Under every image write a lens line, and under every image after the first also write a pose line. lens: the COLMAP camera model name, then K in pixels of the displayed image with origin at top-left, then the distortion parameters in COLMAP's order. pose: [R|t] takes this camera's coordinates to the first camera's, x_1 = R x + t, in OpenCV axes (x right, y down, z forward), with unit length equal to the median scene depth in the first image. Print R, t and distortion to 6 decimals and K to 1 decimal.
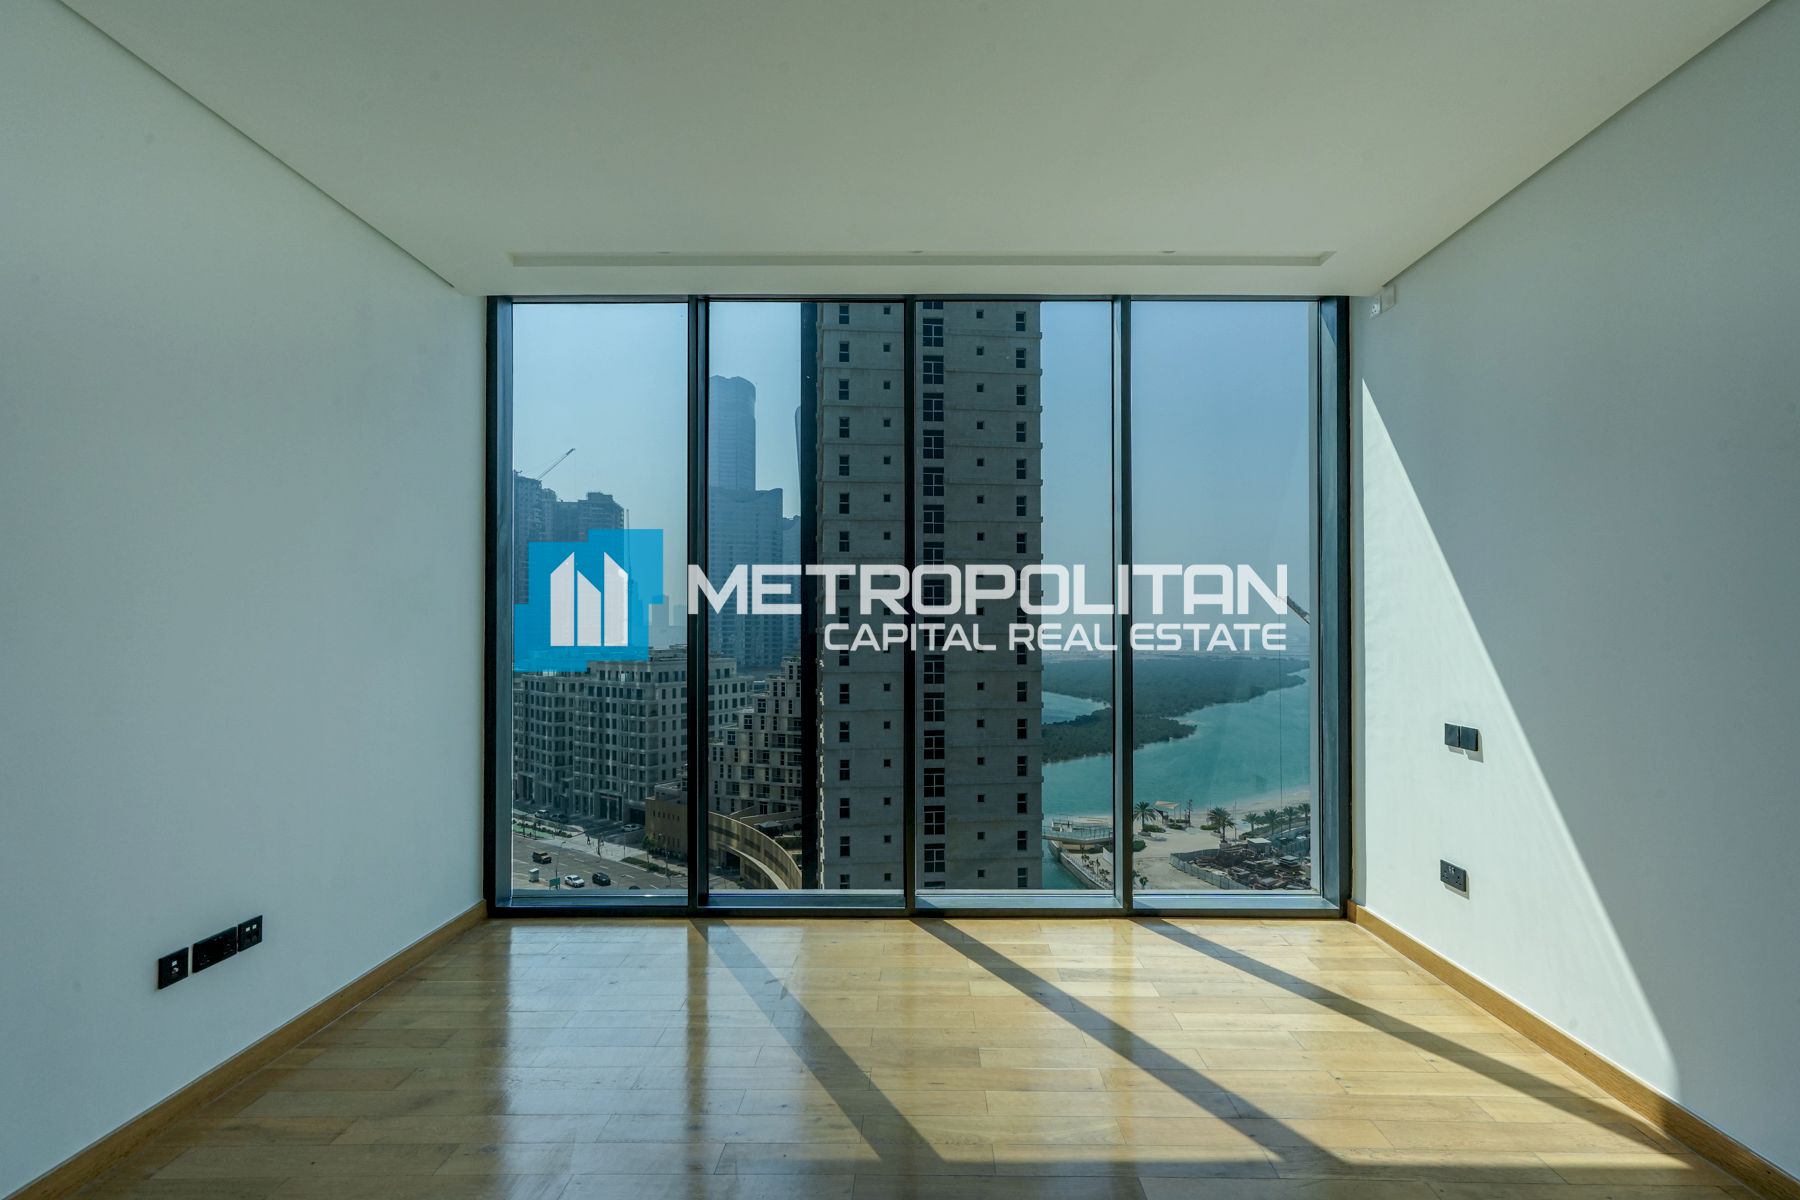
lens RADIAL K [[865.5, 0, 899.7], [0, 865.5, 604.7], [0, 0, 1]] dist [-0.001674, -0.001149]
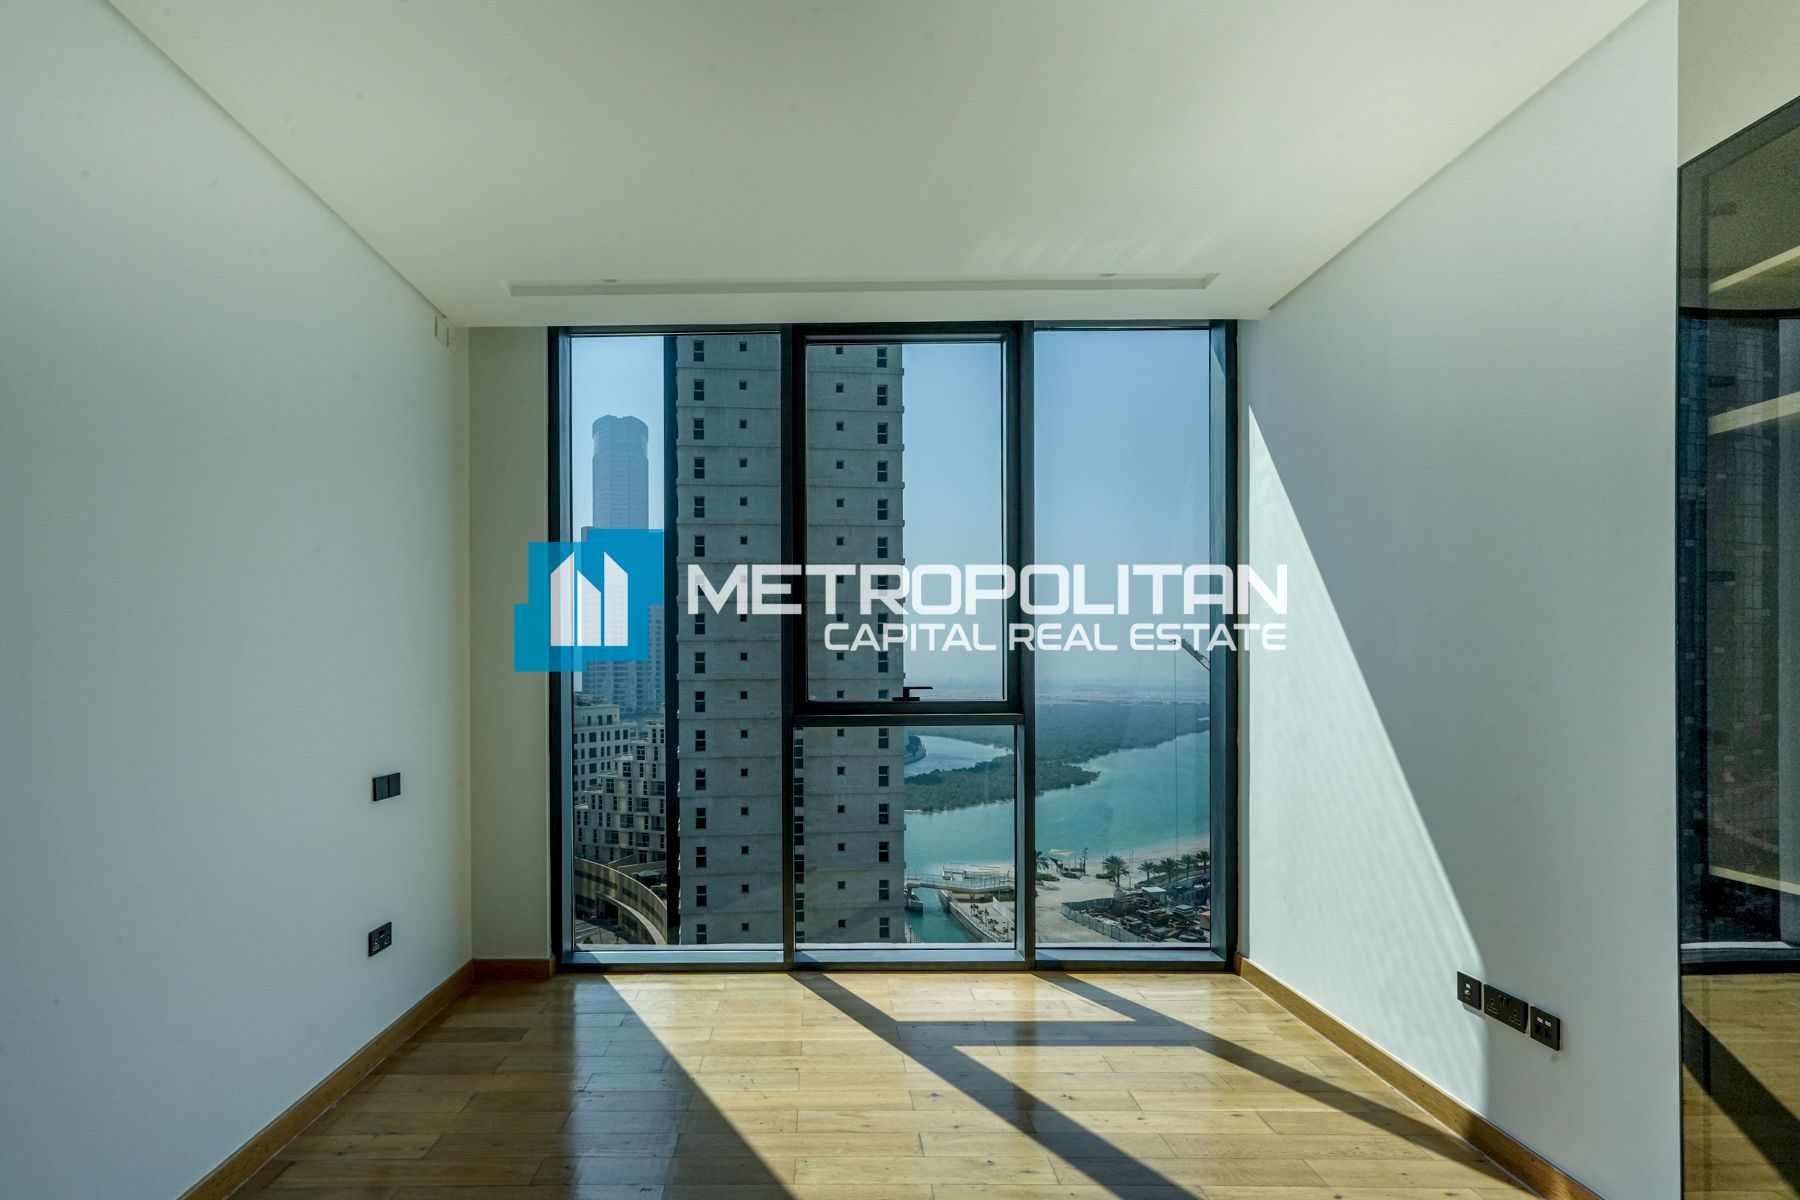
lens RADIAL K [[865.5, 0, 943.5], [0, 865.5, 653.9], [0, 0, 1]] dist [-0.001674, -0.001149]
pose [[0.999900, -0.004243, -0.013510, 0.197723], [0.004289, 0.999985, 0.003325, 0.002706], [0.013495, -0.003383, 0.999903, 0.023708]]
